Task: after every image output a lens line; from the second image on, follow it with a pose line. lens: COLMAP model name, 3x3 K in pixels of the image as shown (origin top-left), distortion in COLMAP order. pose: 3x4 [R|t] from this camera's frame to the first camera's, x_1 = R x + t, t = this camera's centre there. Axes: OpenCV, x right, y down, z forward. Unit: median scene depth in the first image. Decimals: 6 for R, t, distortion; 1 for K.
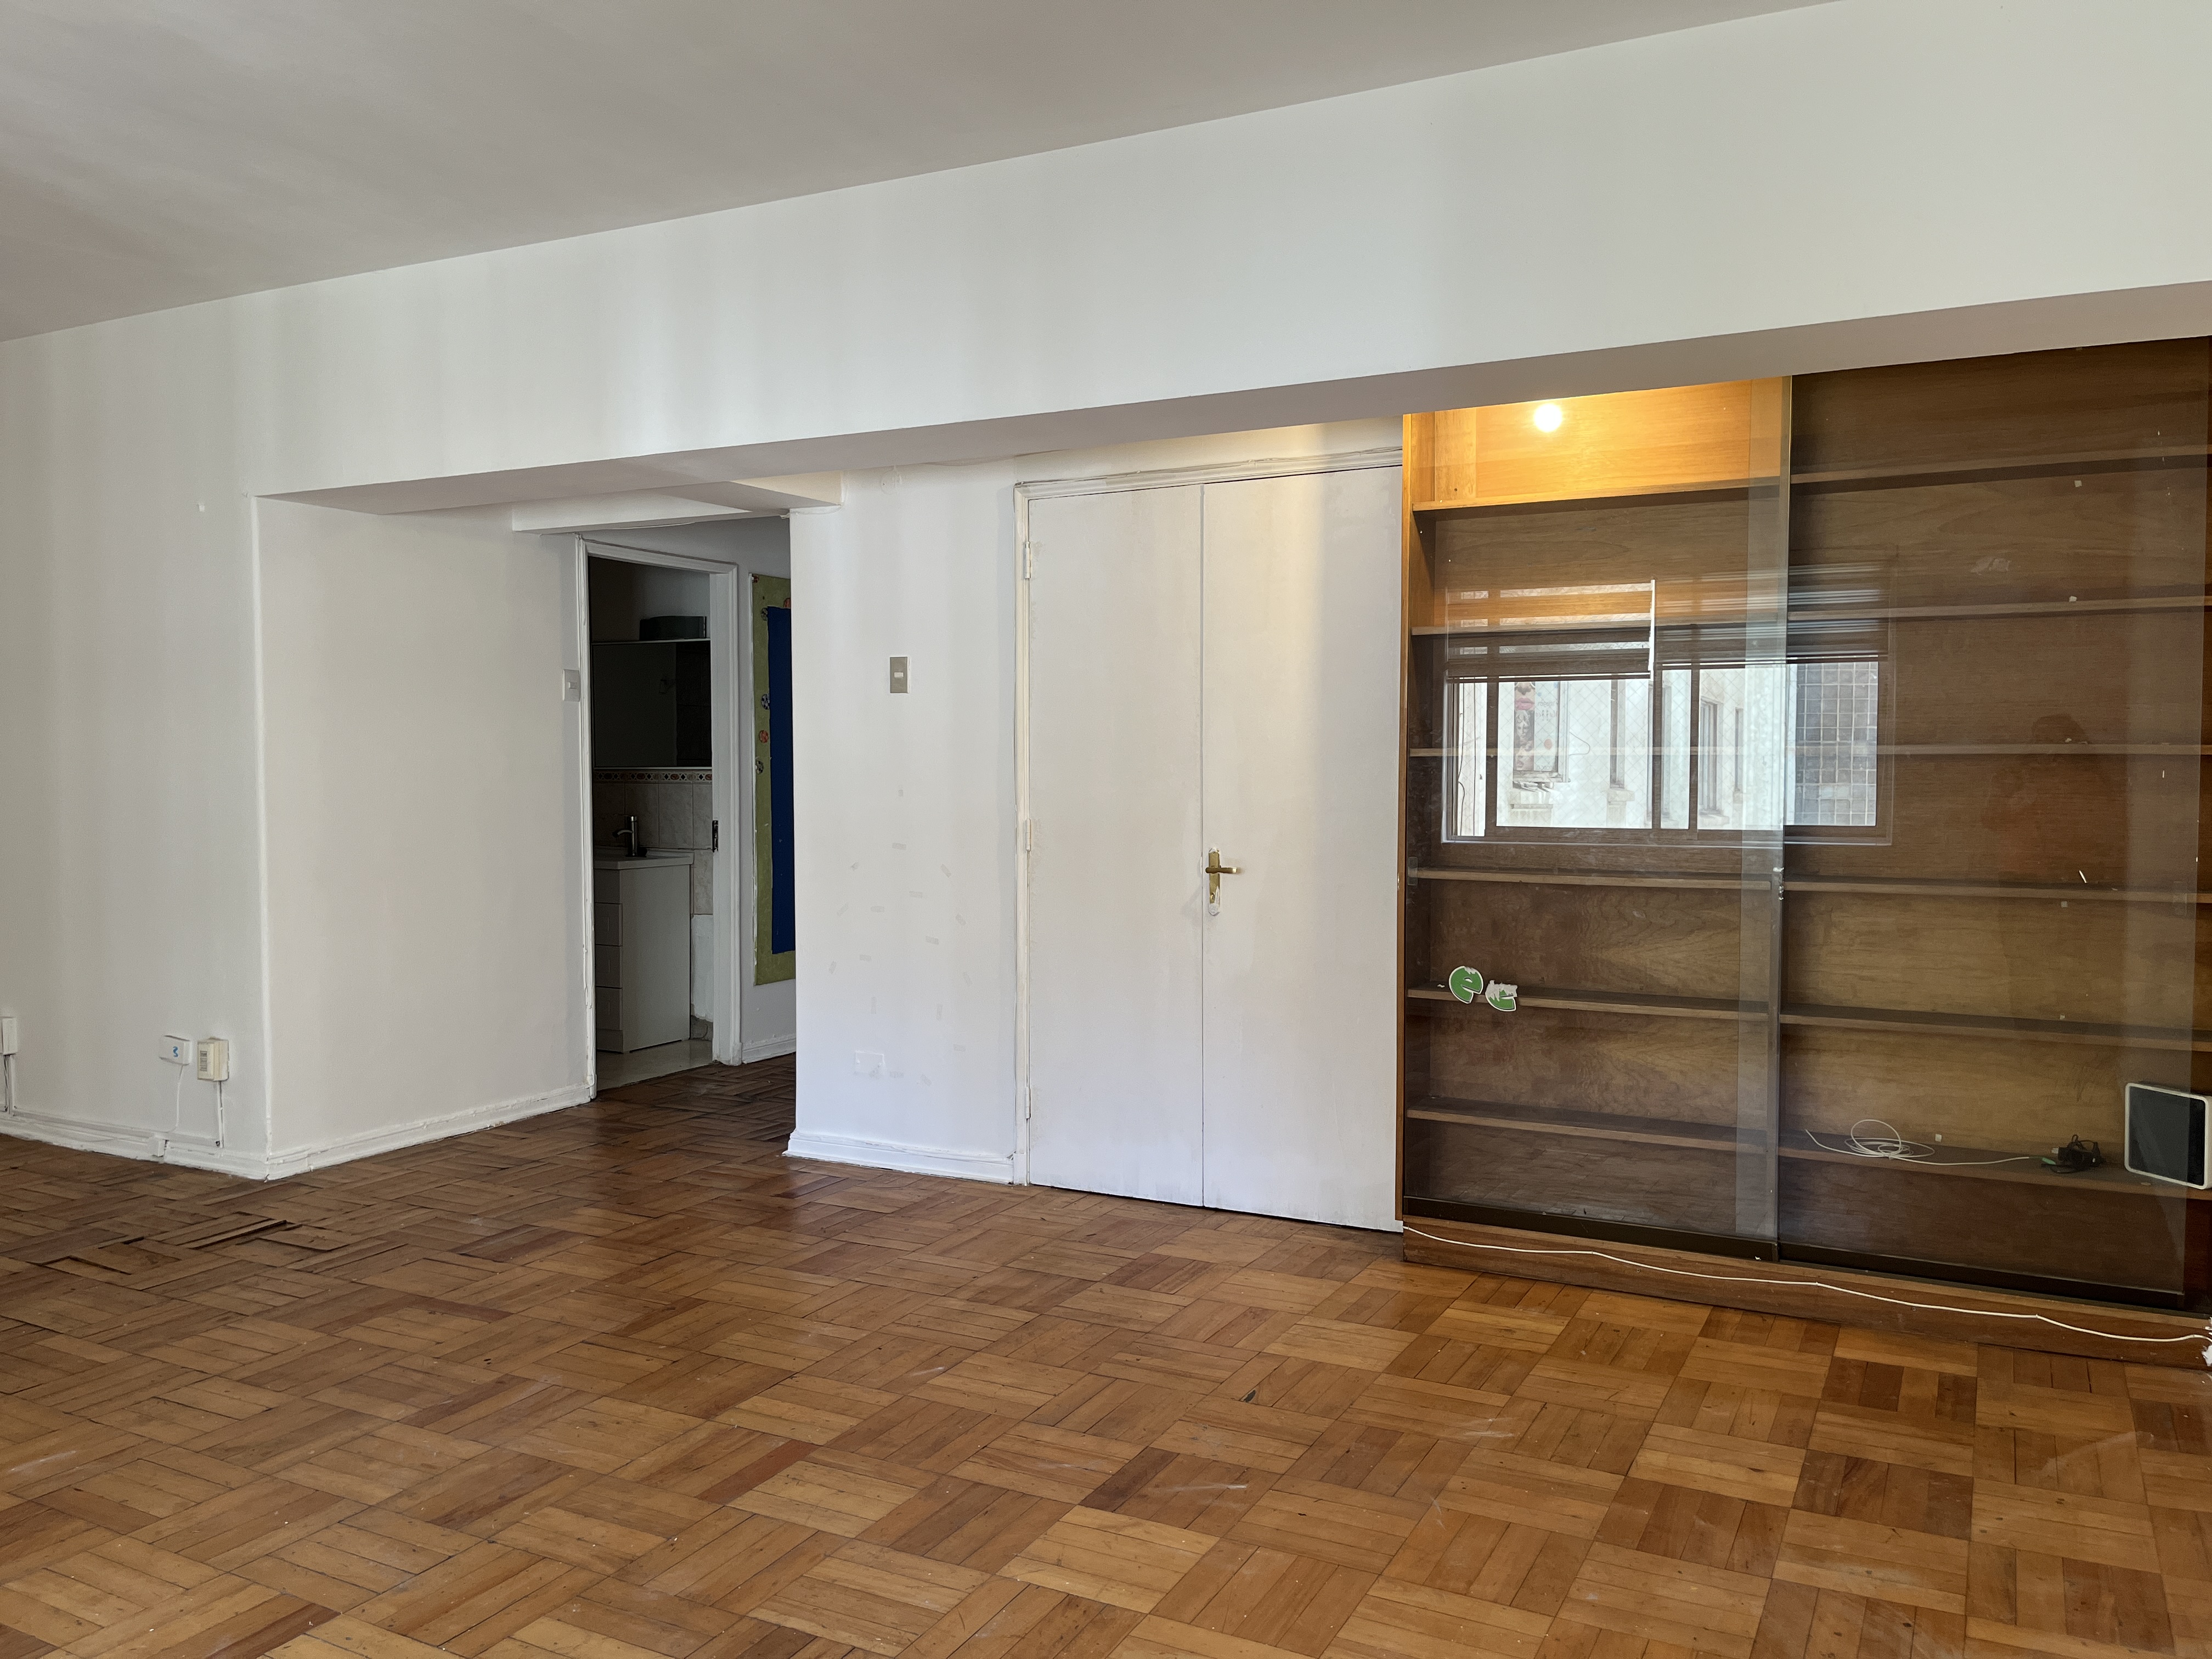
lens RADIAL K [[1669.7, 0, 1109.0], [0, 1669.7, 831.5], [0, 0, 1]] dist [0.073021, -0.094854]
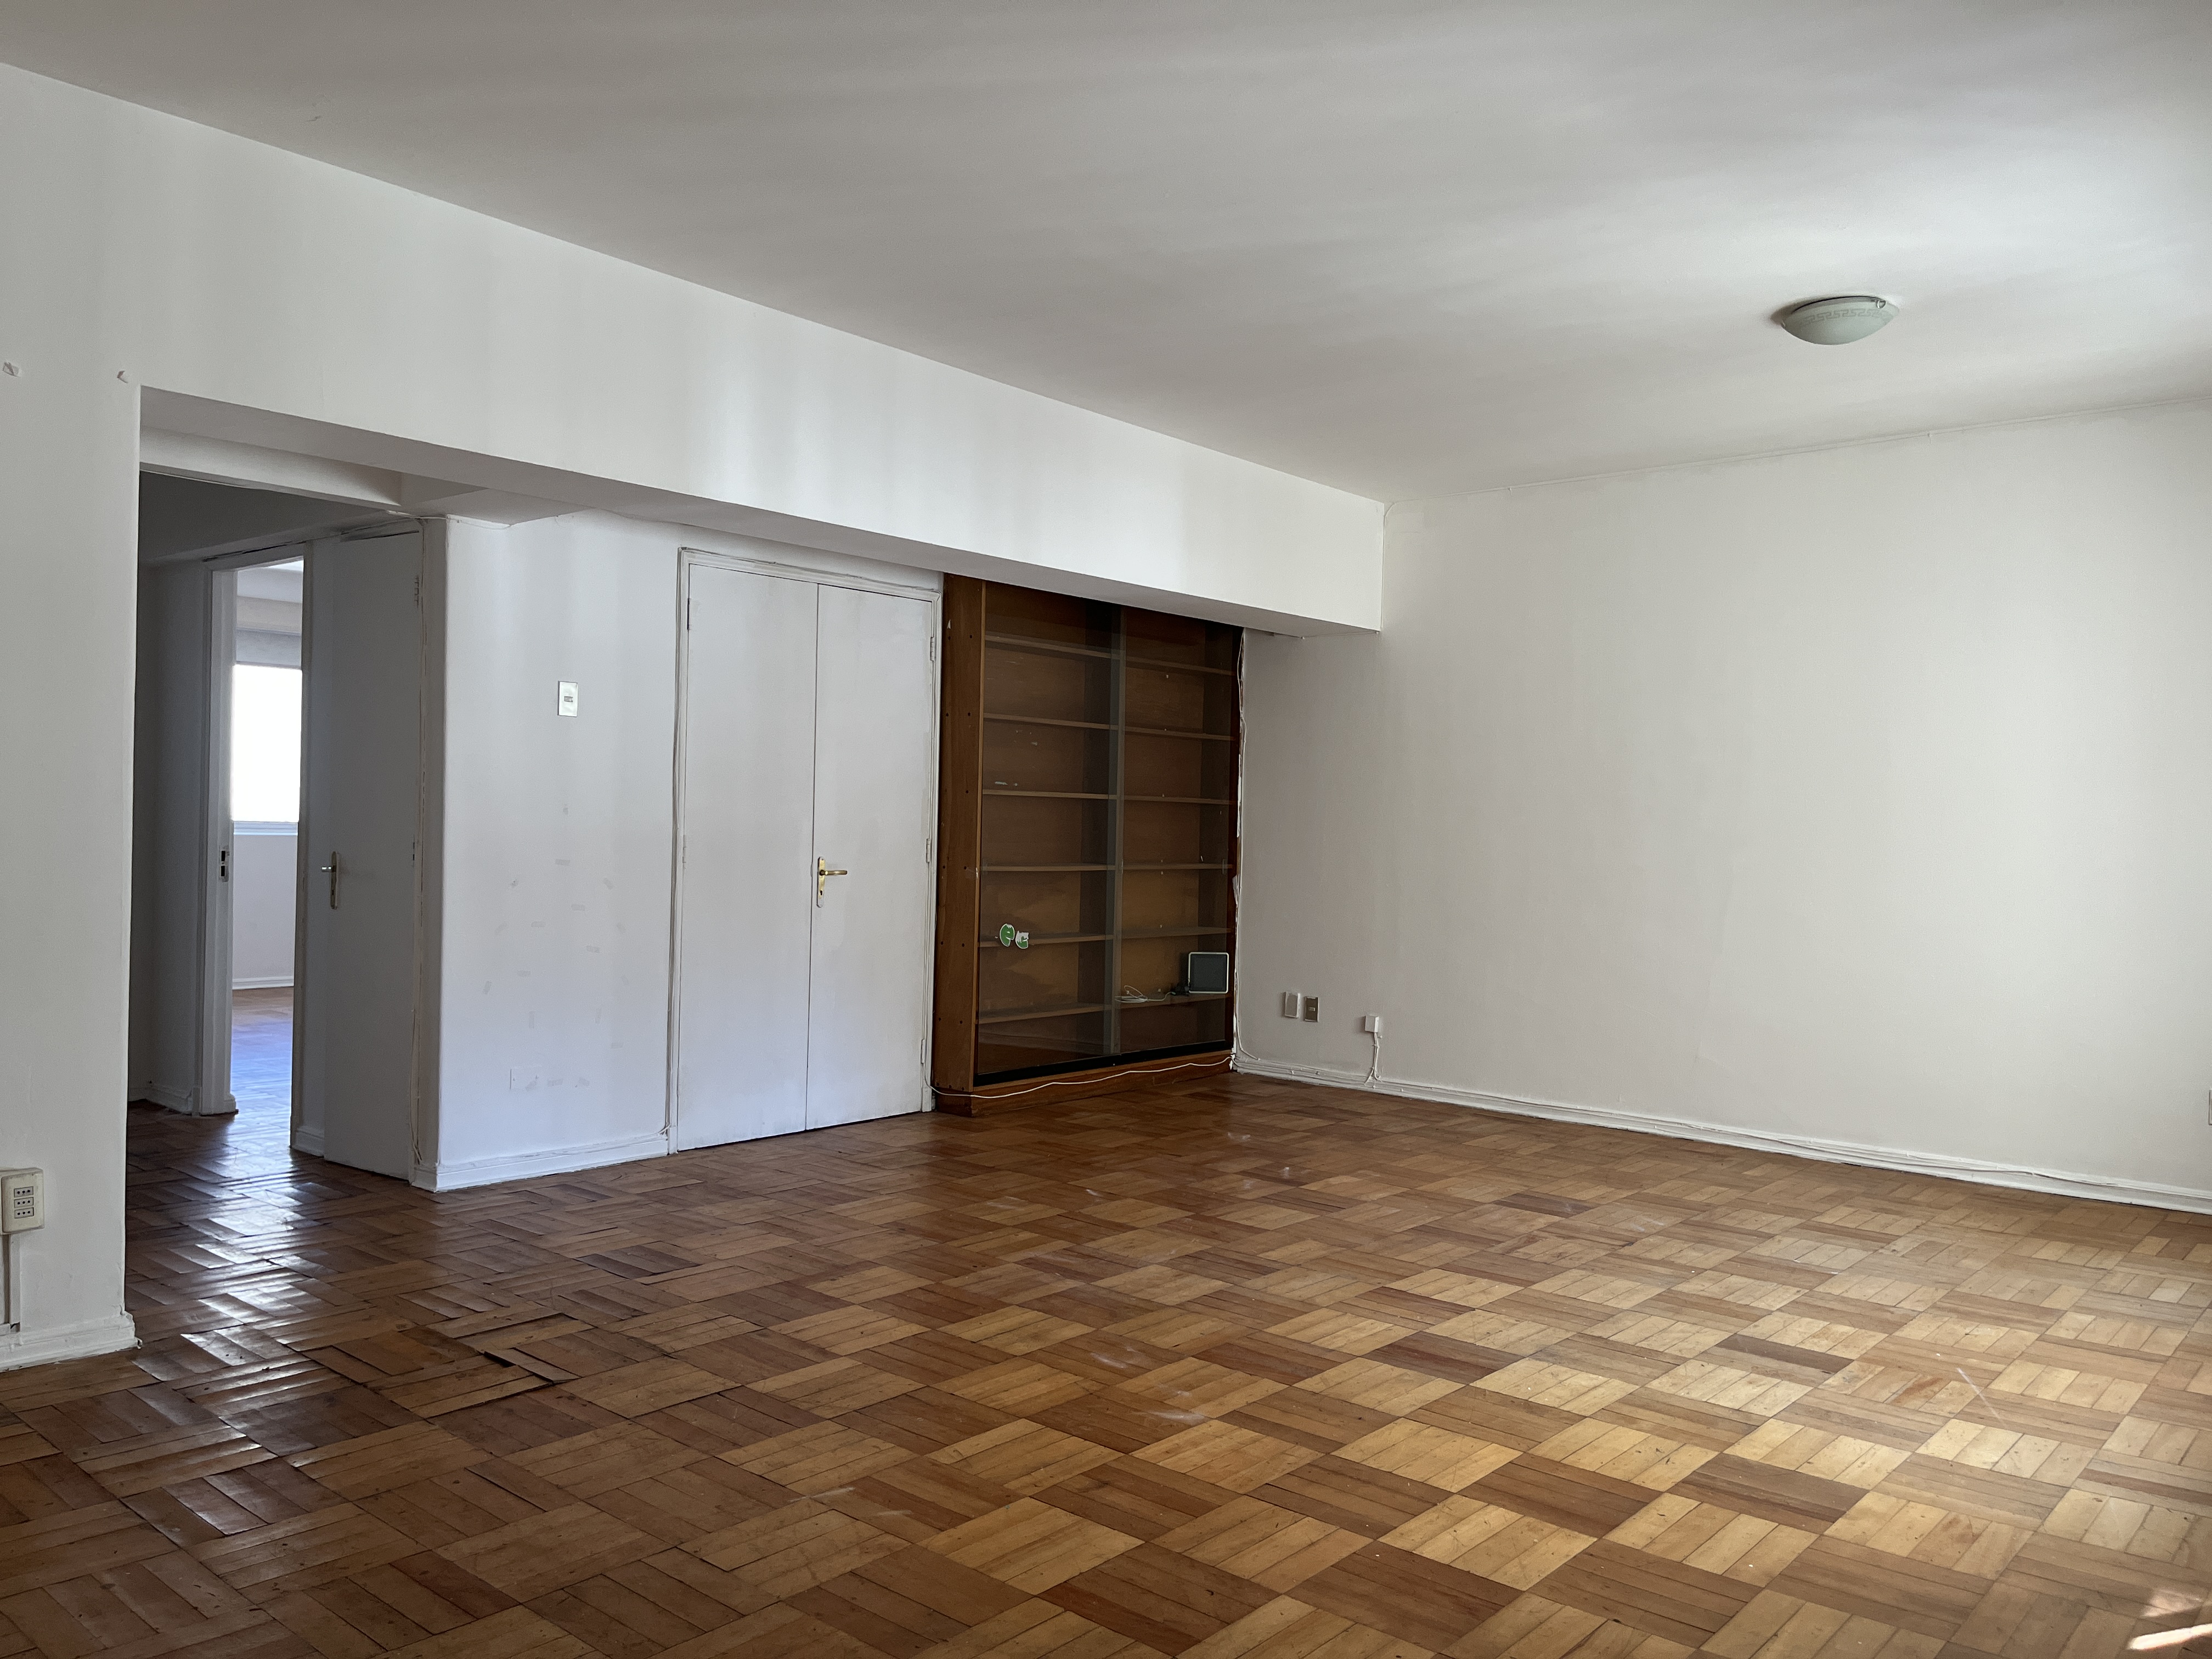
lens RADIAL K [[1664.2, 0, 1098.3], [0, 1664.2, 843.0], [0, 0, 1]] dist [0.066497, -0.097377]
pose [[0.229190, -0.005258, 0.973367, -1.430126], [0.018095, 0.999836, 0.001141, 0.002181], [-0.973213, 0.017351, 0.229248, 0.580178]]
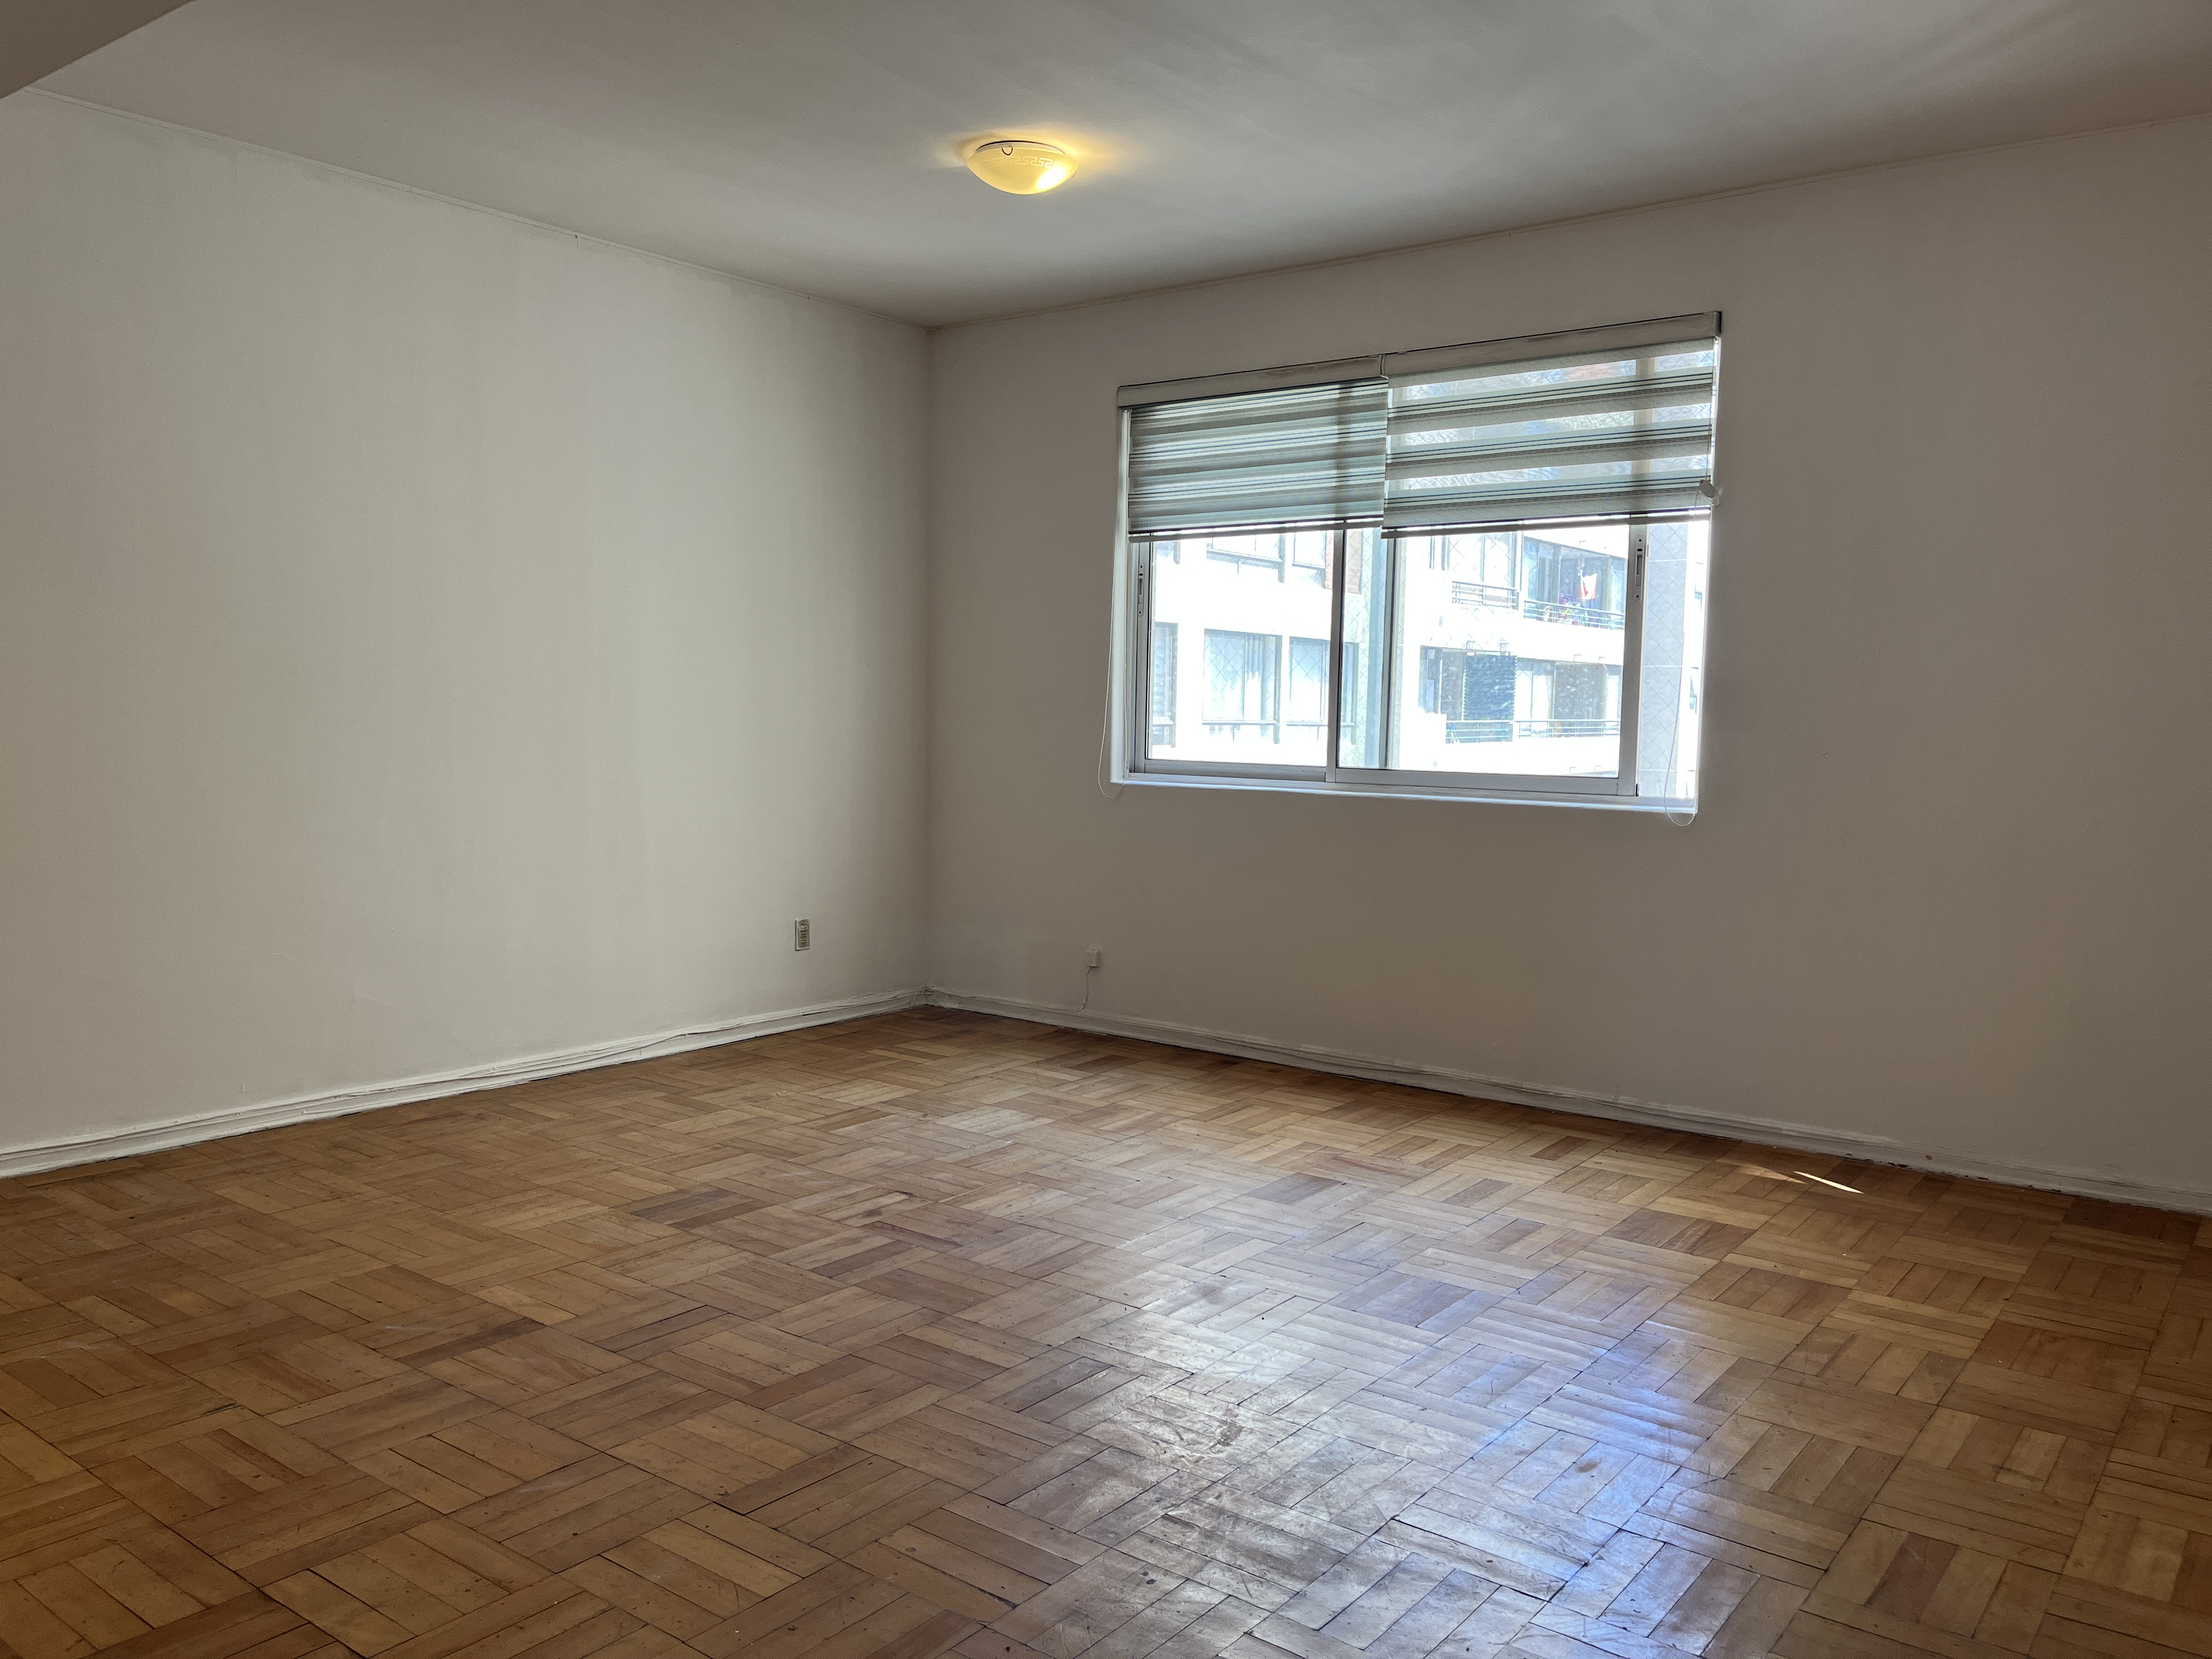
lens RADIAL K [[1664.2, 0, 1098.3], [0, 1664.2, 843.0], [0, 0, 1]] dist [0.066497, -0.097377]
pose [[-0.985005, -0.030311, 0.169844, -0.416514], [-0.009539, 0.992508, 0.121806, -0.042592], [-0.172264, 0.118359, -0.977914, 1.483678]]
